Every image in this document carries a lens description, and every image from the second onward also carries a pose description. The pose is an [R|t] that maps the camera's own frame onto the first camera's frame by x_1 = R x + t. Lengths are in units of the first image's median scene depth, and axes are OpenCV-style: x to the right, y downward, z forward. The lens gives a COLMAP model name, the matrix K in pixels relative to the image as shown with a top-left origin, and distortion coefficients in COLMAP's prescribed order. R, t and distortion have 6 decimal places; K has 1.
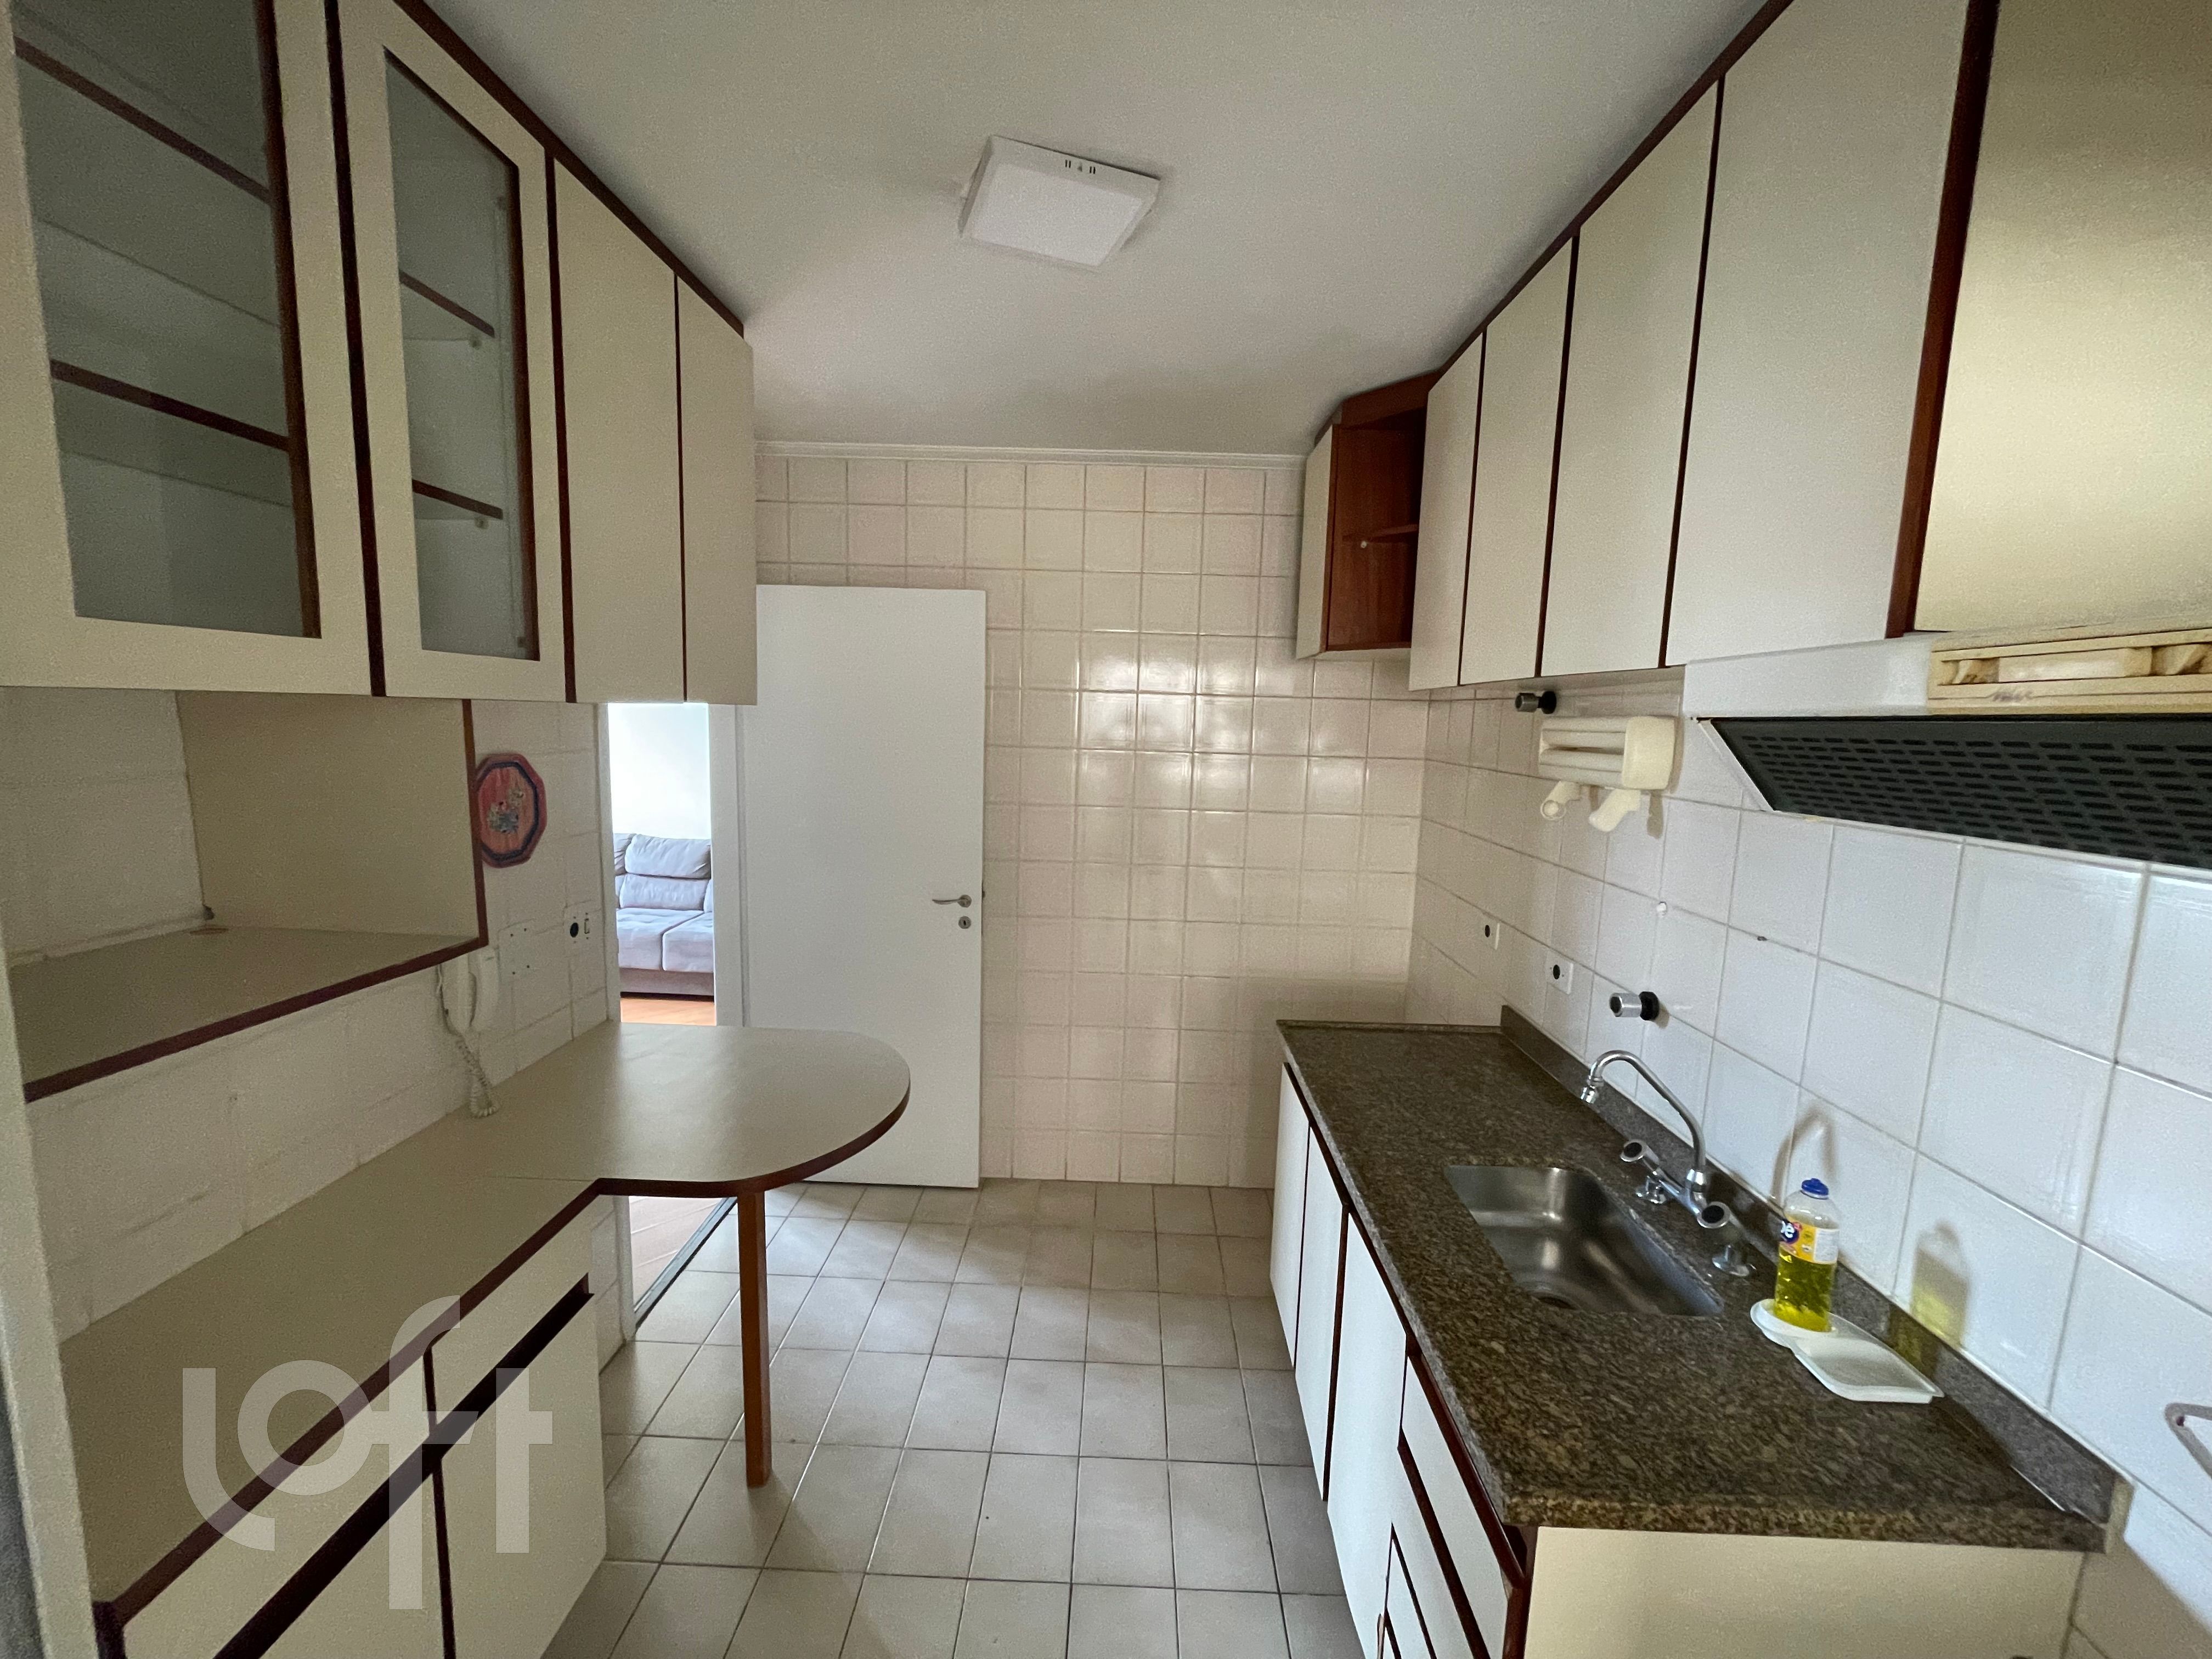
lens RADIAL K [[894.1, 0, 1106.0], [0, 894.1, 829.5], [0, 0, 1]] dist [-0.002169, -0.000043]
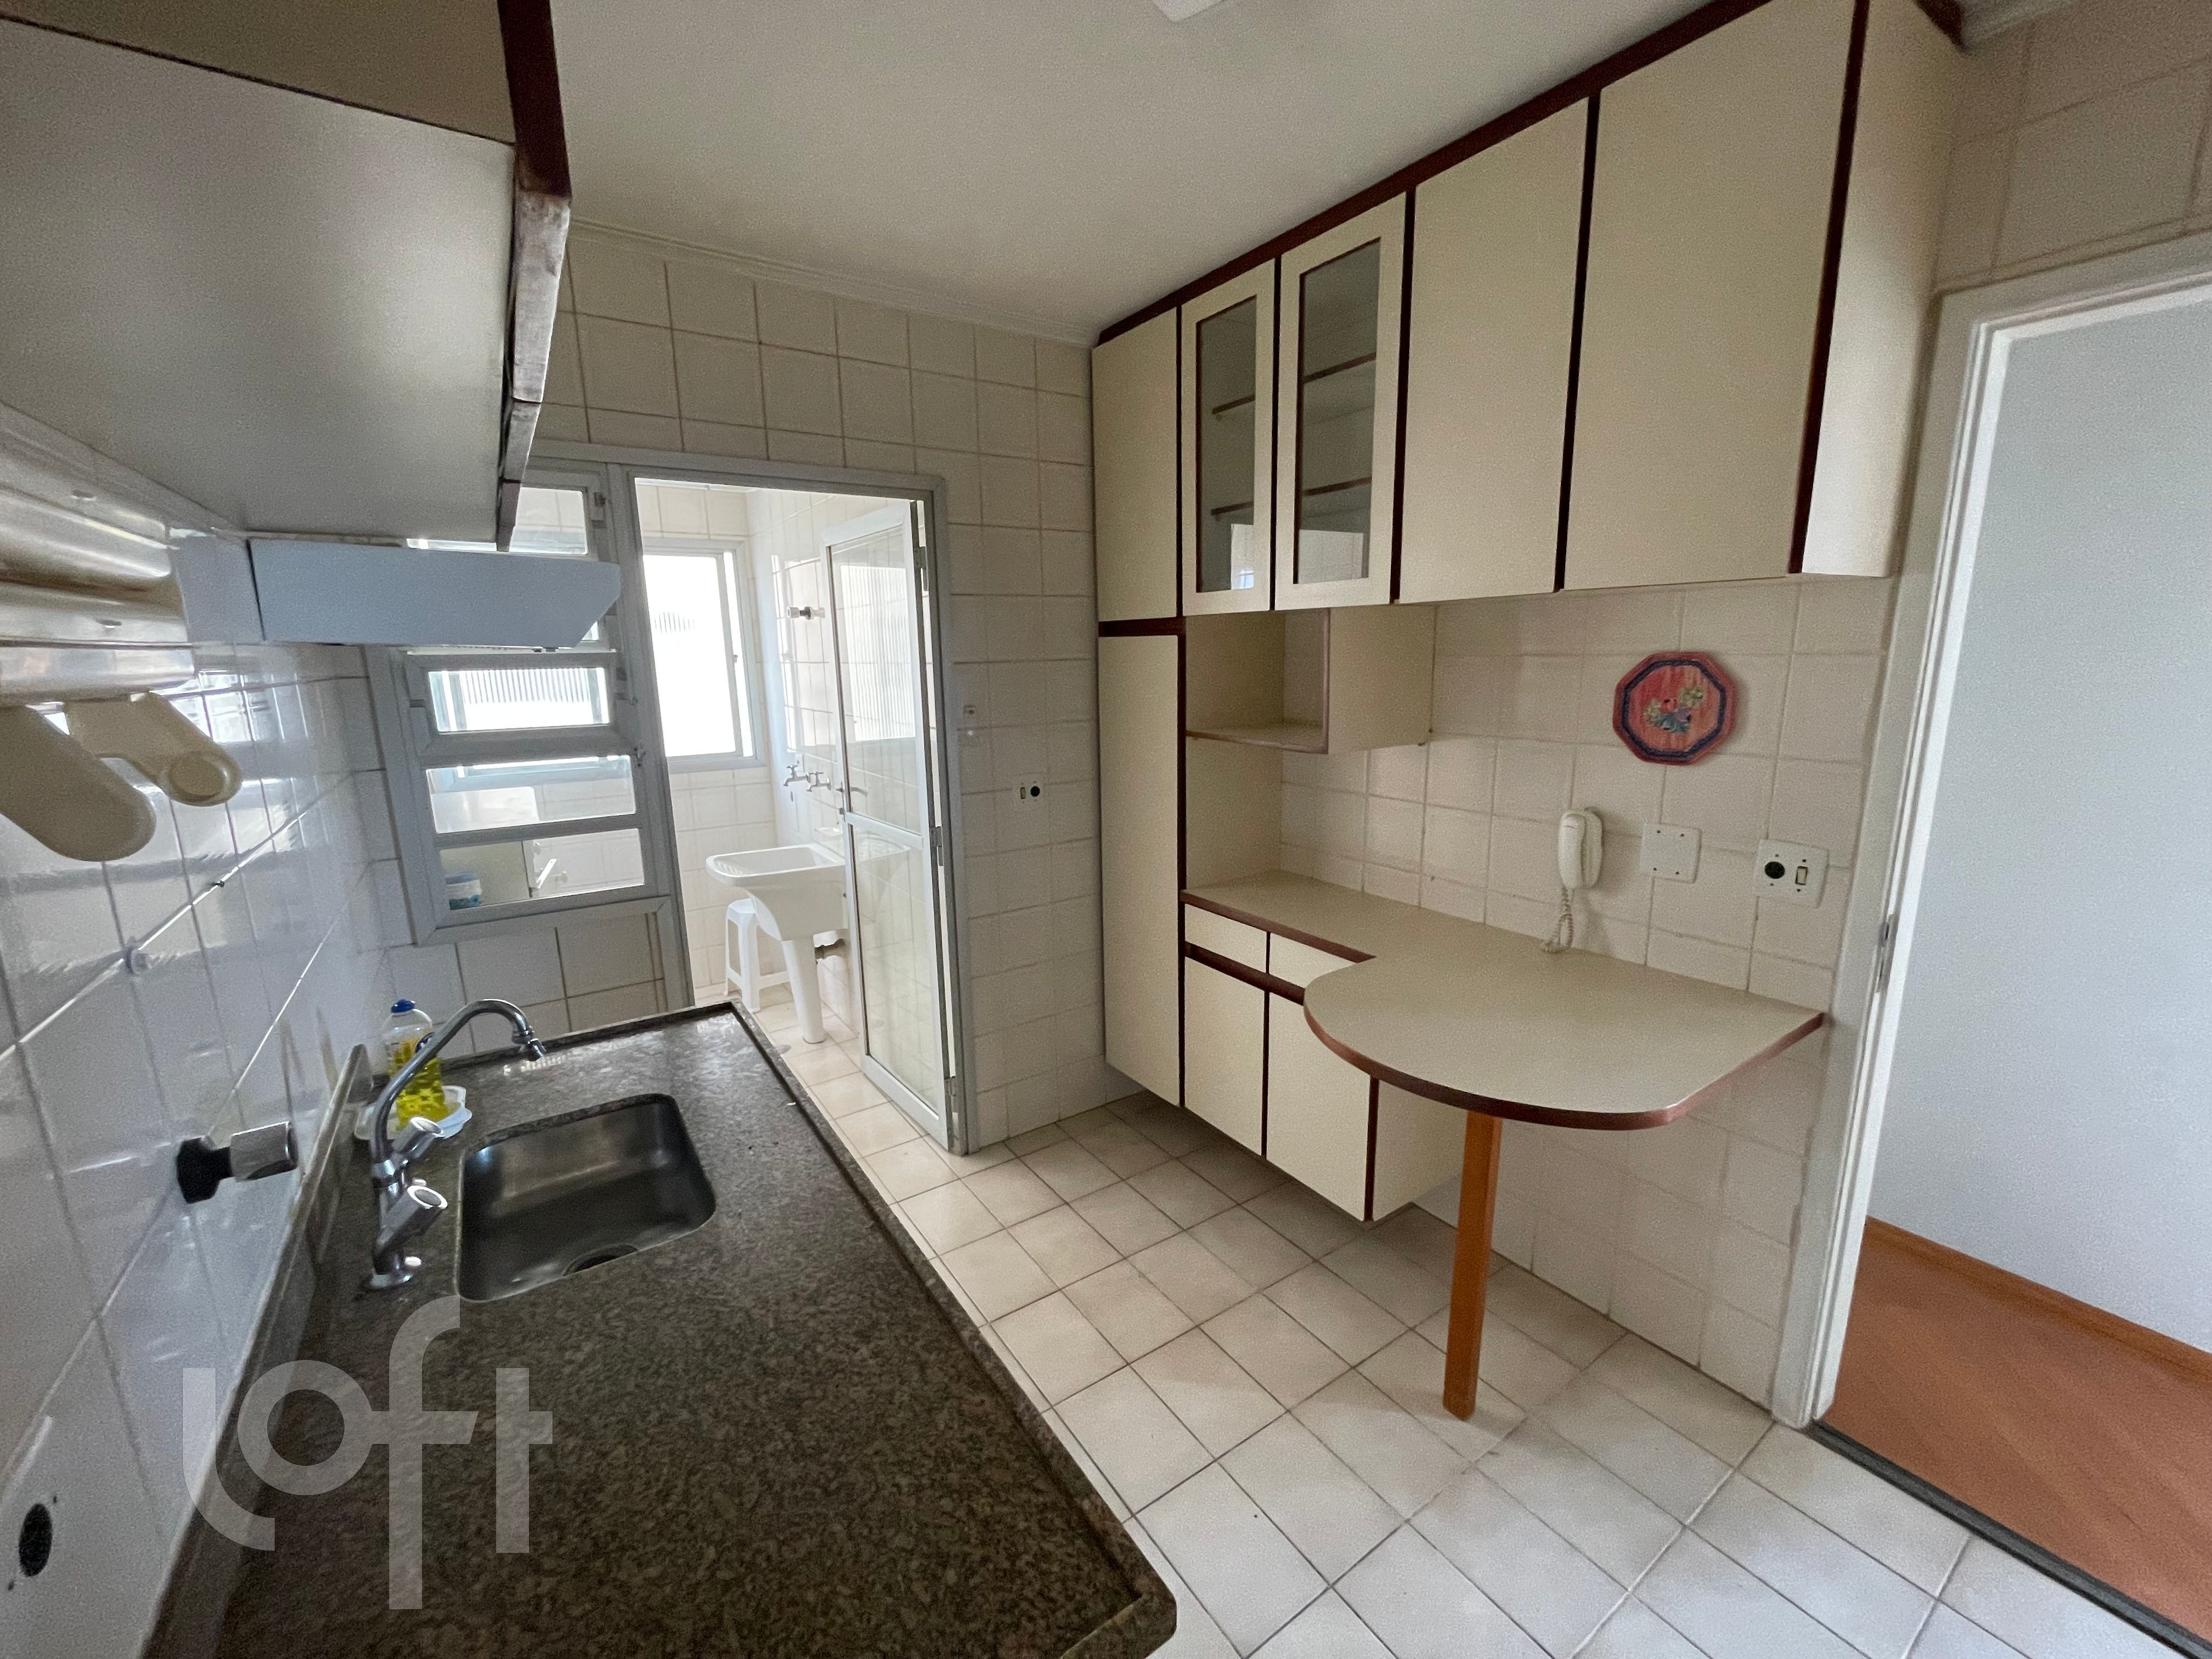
lens RADIAL K [[894.1, 0, 1106.0], [0, 894.1, 829.5], [0, 0, 1]] dist [-0.002169, -0.000043]
pose [[-0.811364, 0.098303, -0.576216, 0.443617], [-0.082654, 0.956560, 0.279574, -0.120703], [0.578668, 0.274462, -0.767993, 1.443103]]
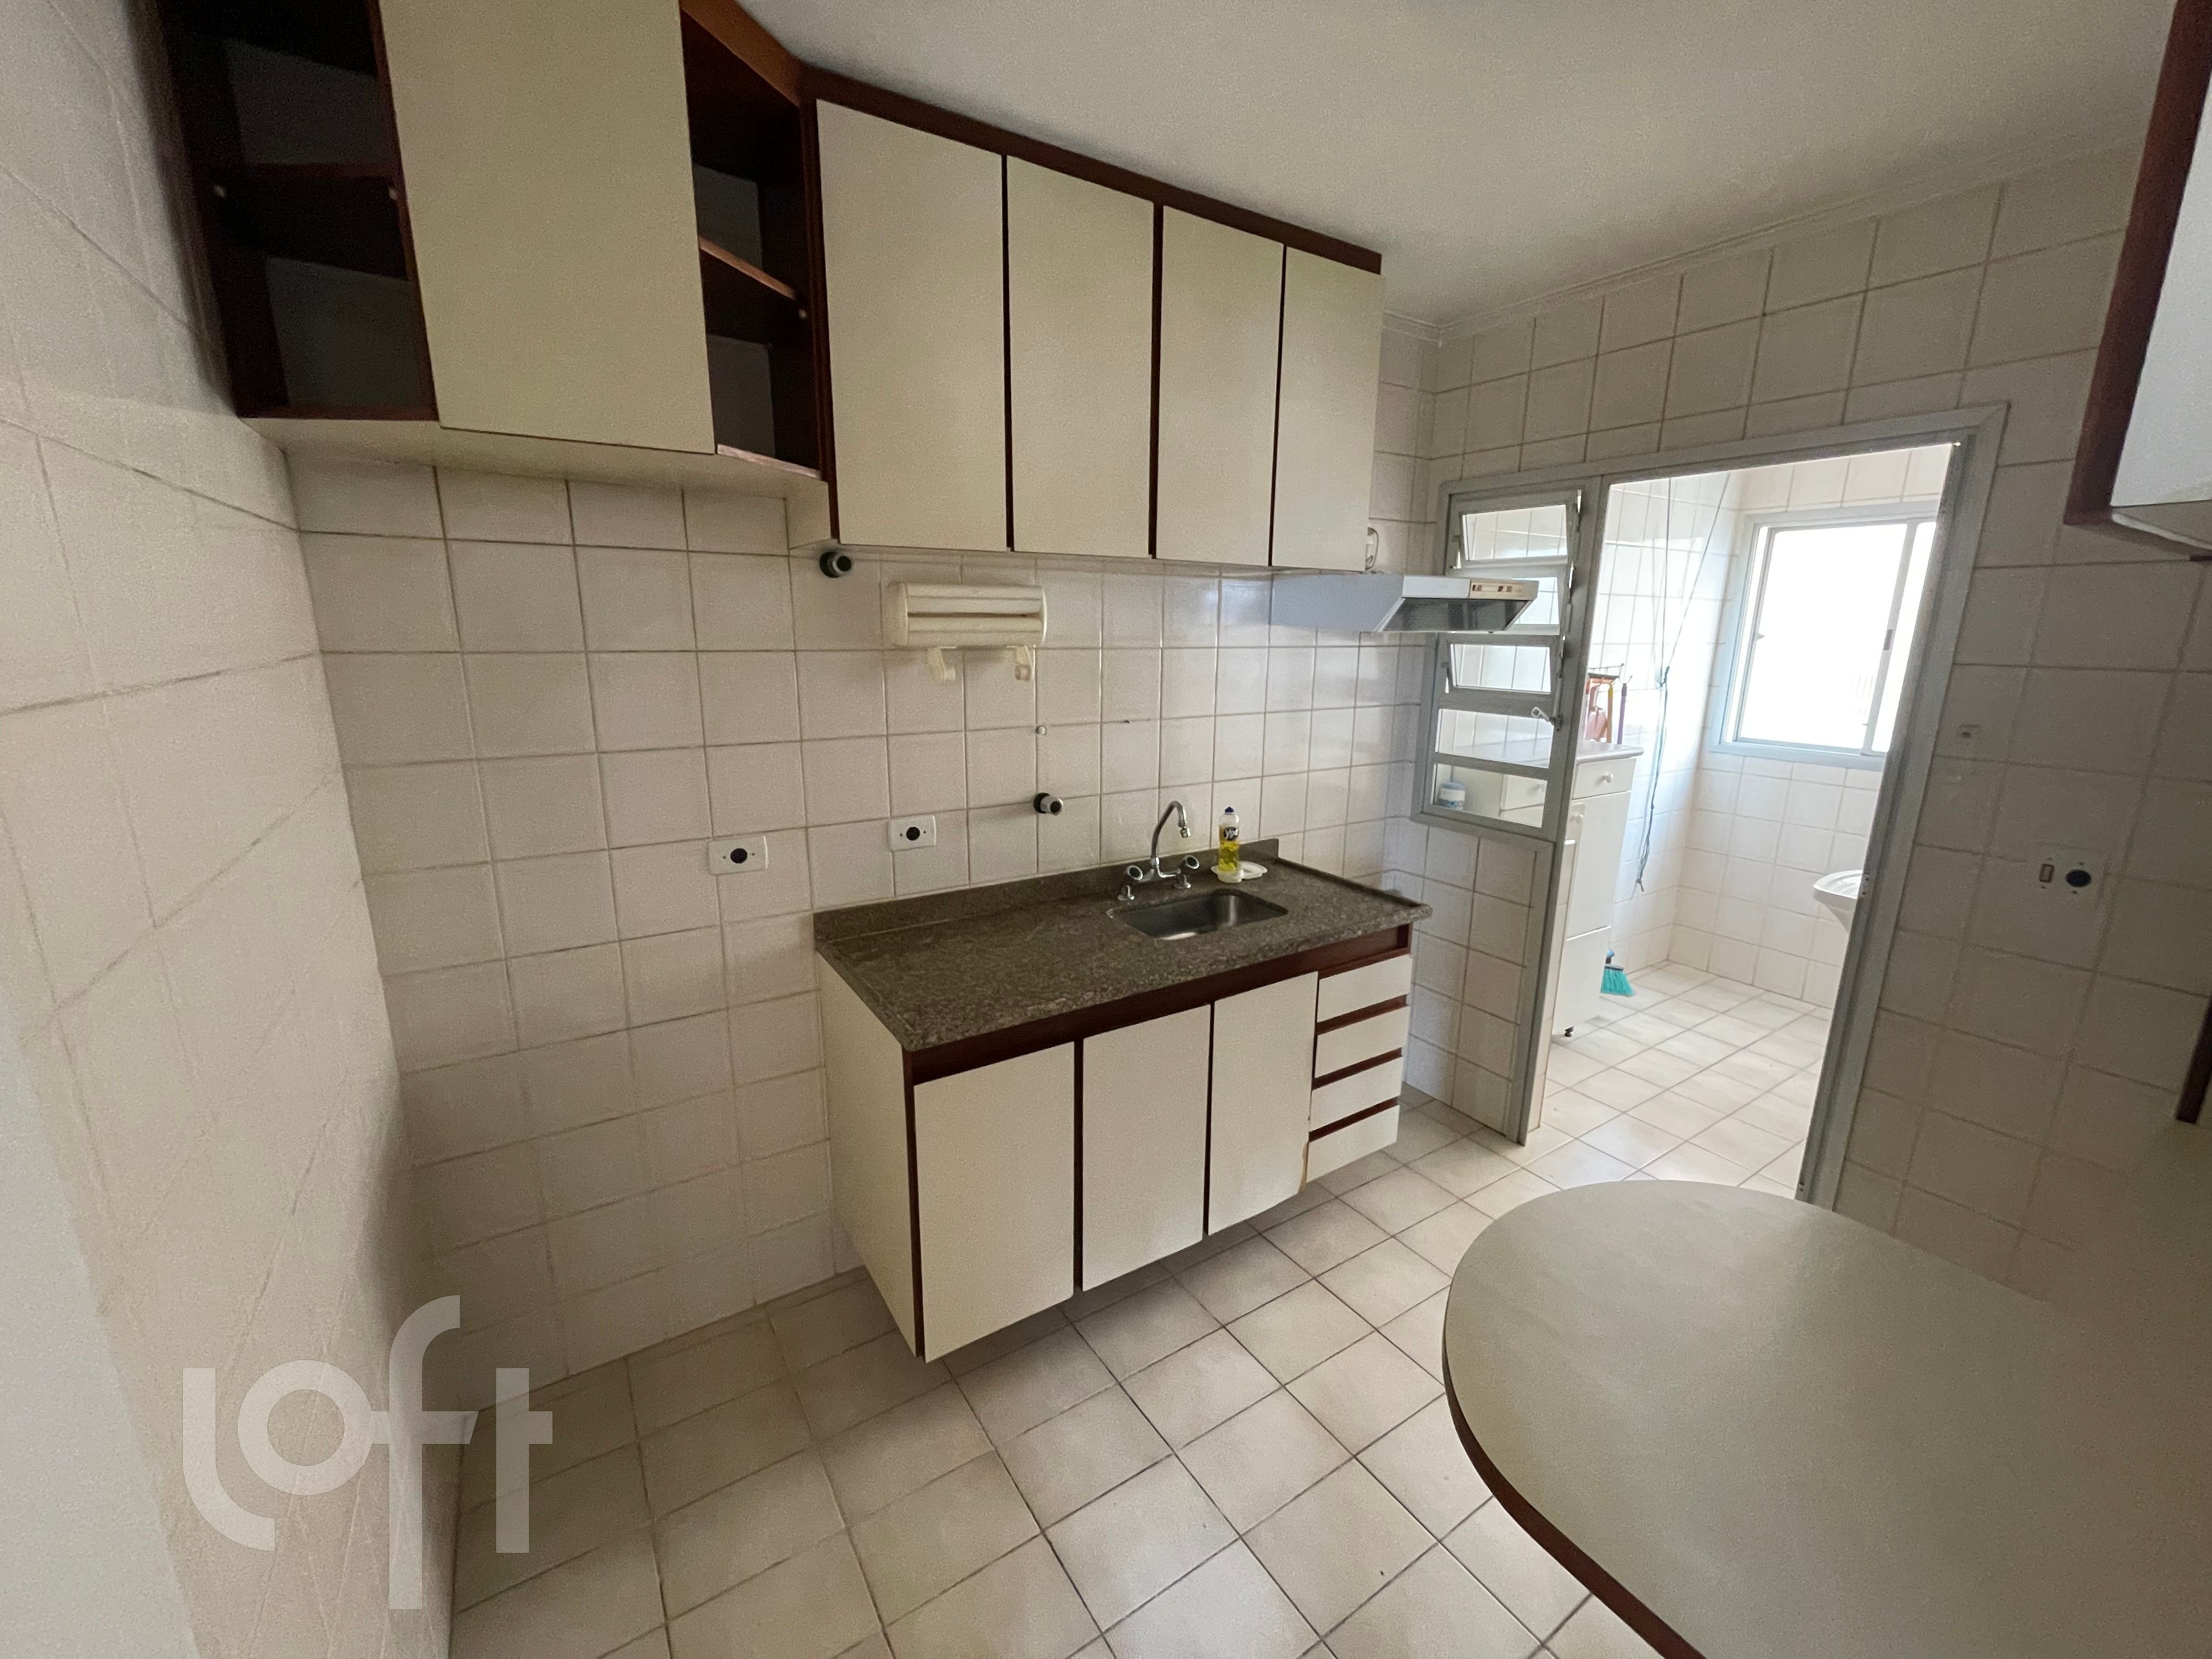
lens RADIAL K [[894.1, 0, 1106.0], [0, 894.1, 829.5], [0, 0, 1]] dist [-0.002169, -0.000043]
pose [[-0.564222, -0.222869, 0.794973, -0.506979], [0.078956, 0.943899, 0.320658, -0.182793], [-0.821839, 0.243690, -0.514972, 1.512066]]
